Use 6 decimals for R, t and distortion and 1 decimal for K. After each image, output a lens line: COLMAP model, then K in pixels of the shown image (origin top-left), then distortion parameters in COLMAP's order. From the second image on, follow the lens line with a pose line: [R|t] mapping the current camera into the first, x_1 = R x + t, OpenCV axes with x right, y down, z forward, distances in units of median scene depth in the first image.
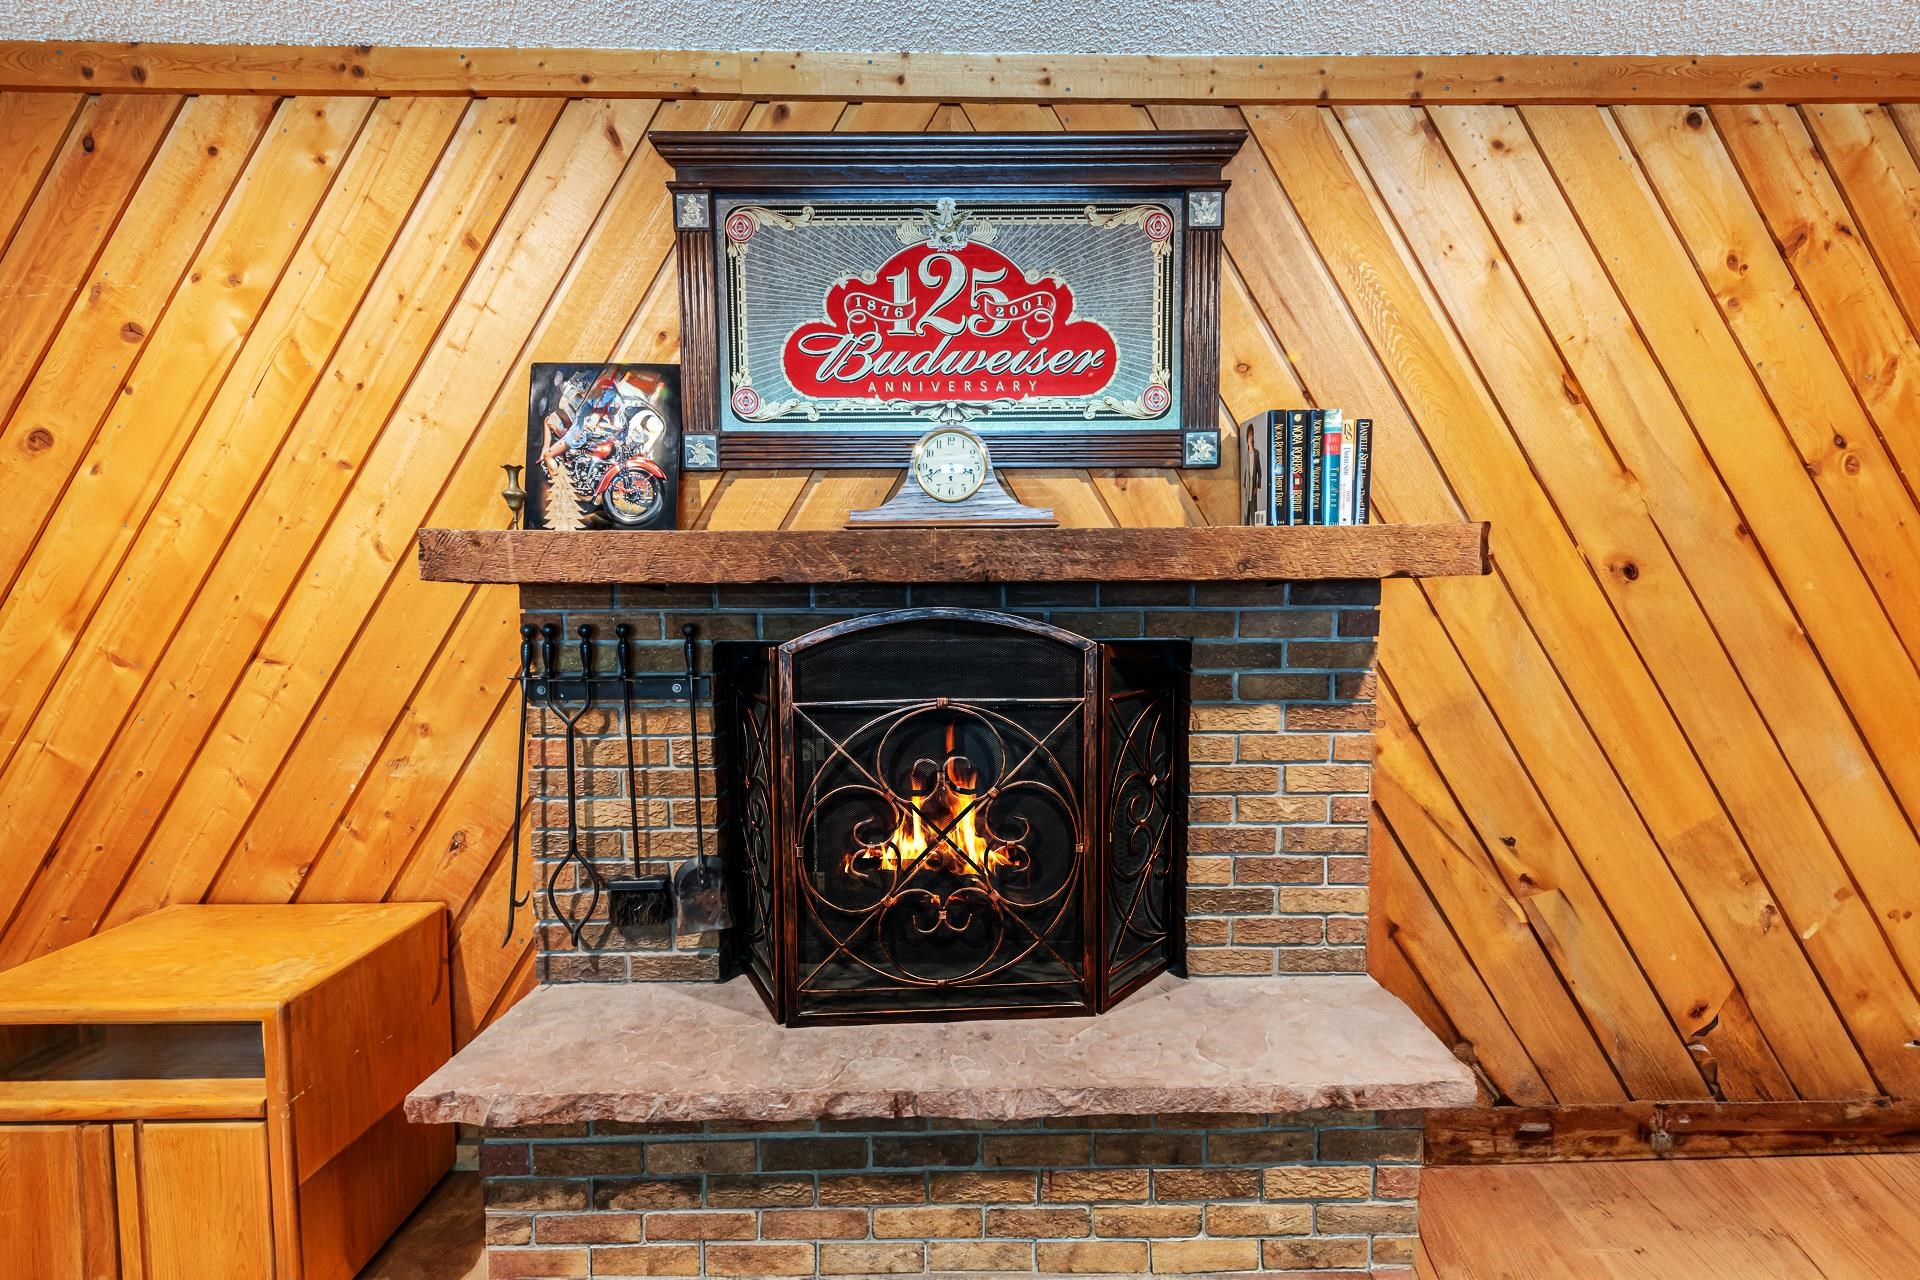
lens RADIAL K [[755.6, 0, 958.8], [0, 755.6, 642.3], [0, 0, 1]] dist [0.010450, -0.000440]
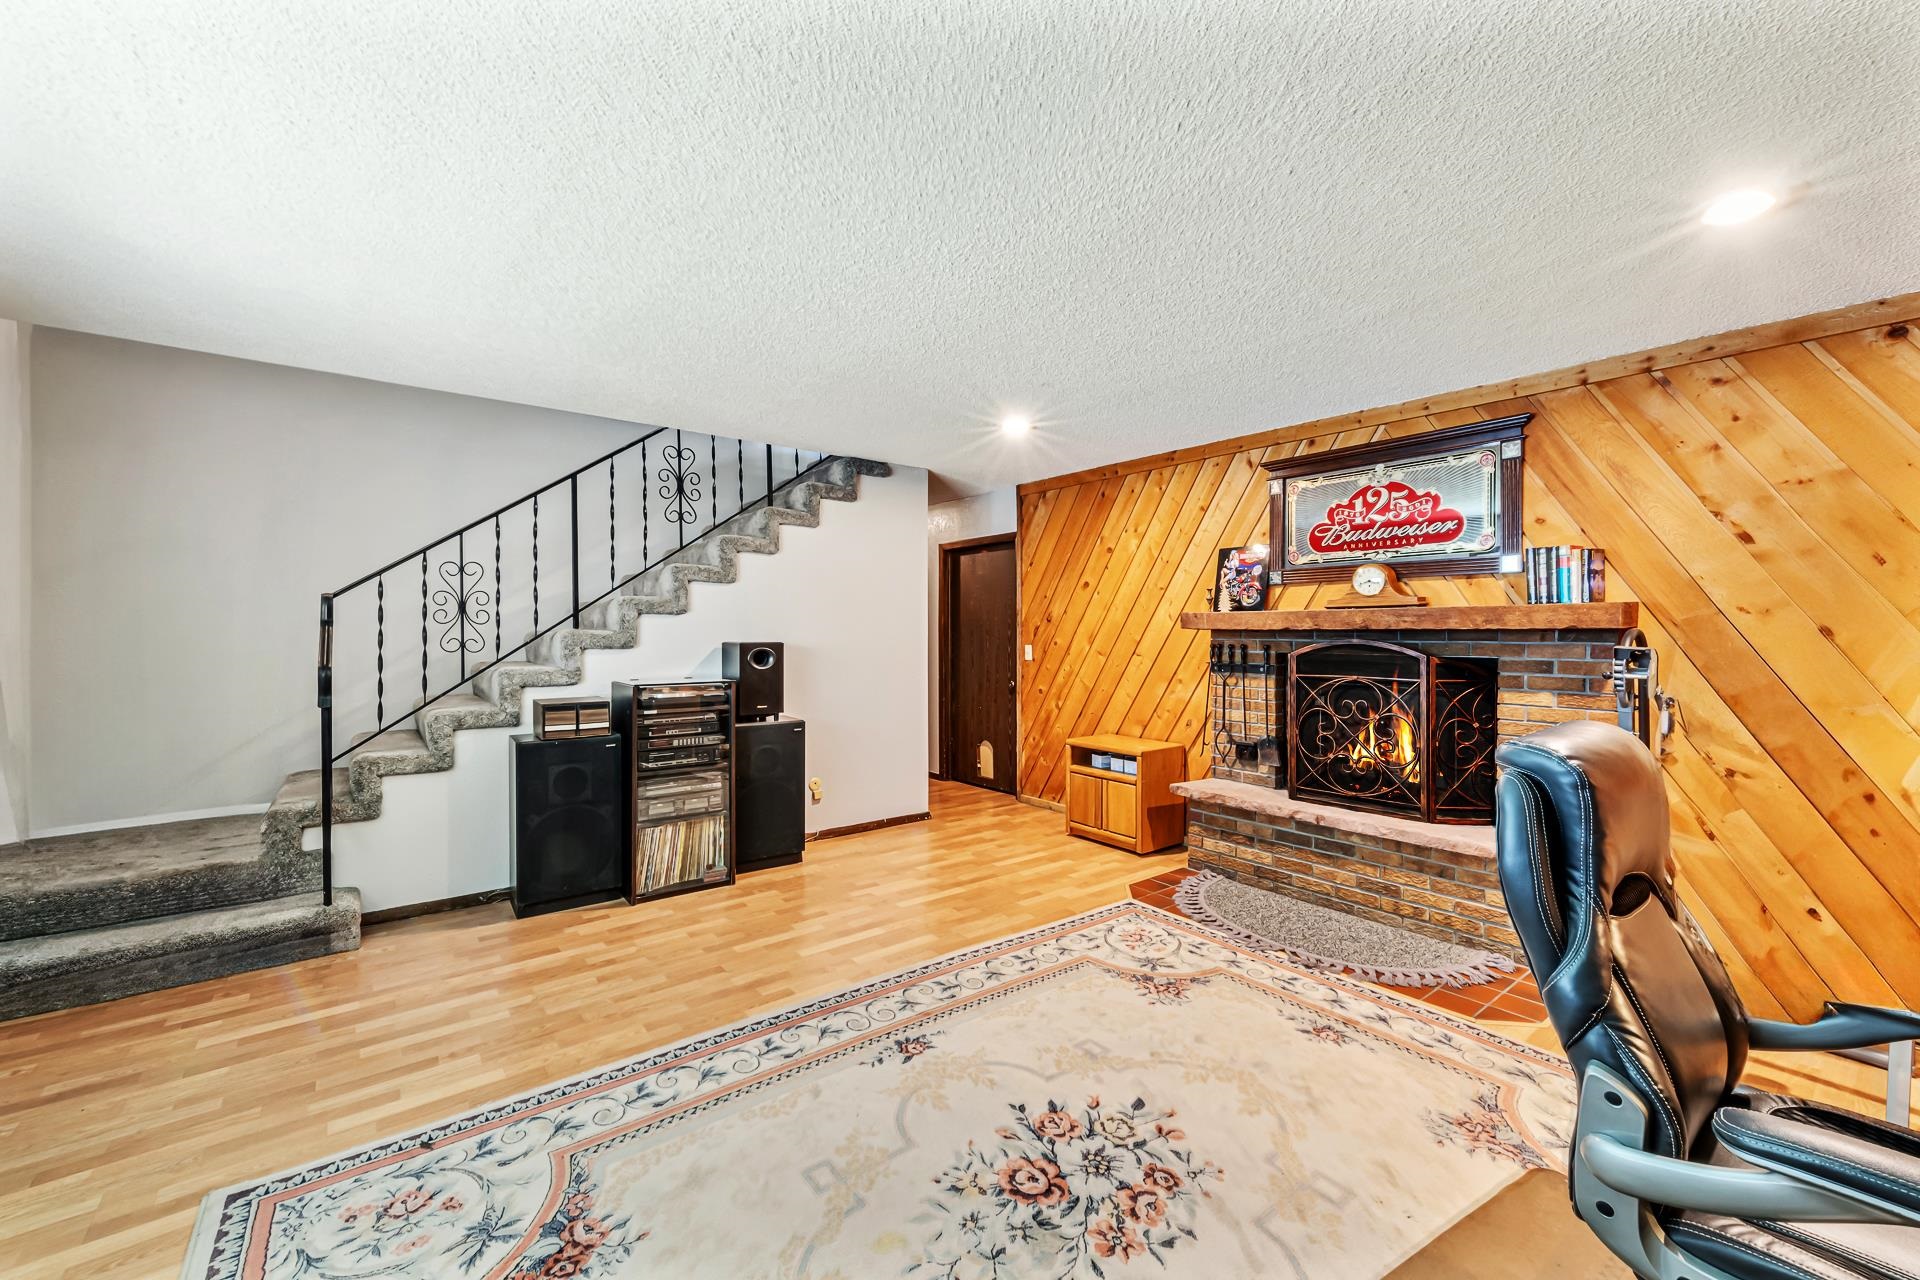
lens RADIAL K [[755.6, 0, 959.9], [0, 755.6, 636.0], [0, 0, 1]] dist [0.010450, -0.000440]
pose [[0.610986, 0.009899, -0.791580, 1.038416], [-0.054794, 0.998053, -0.029812, 0.078279], [0.789743, 0.061588, 0.610339, -1.397568]]
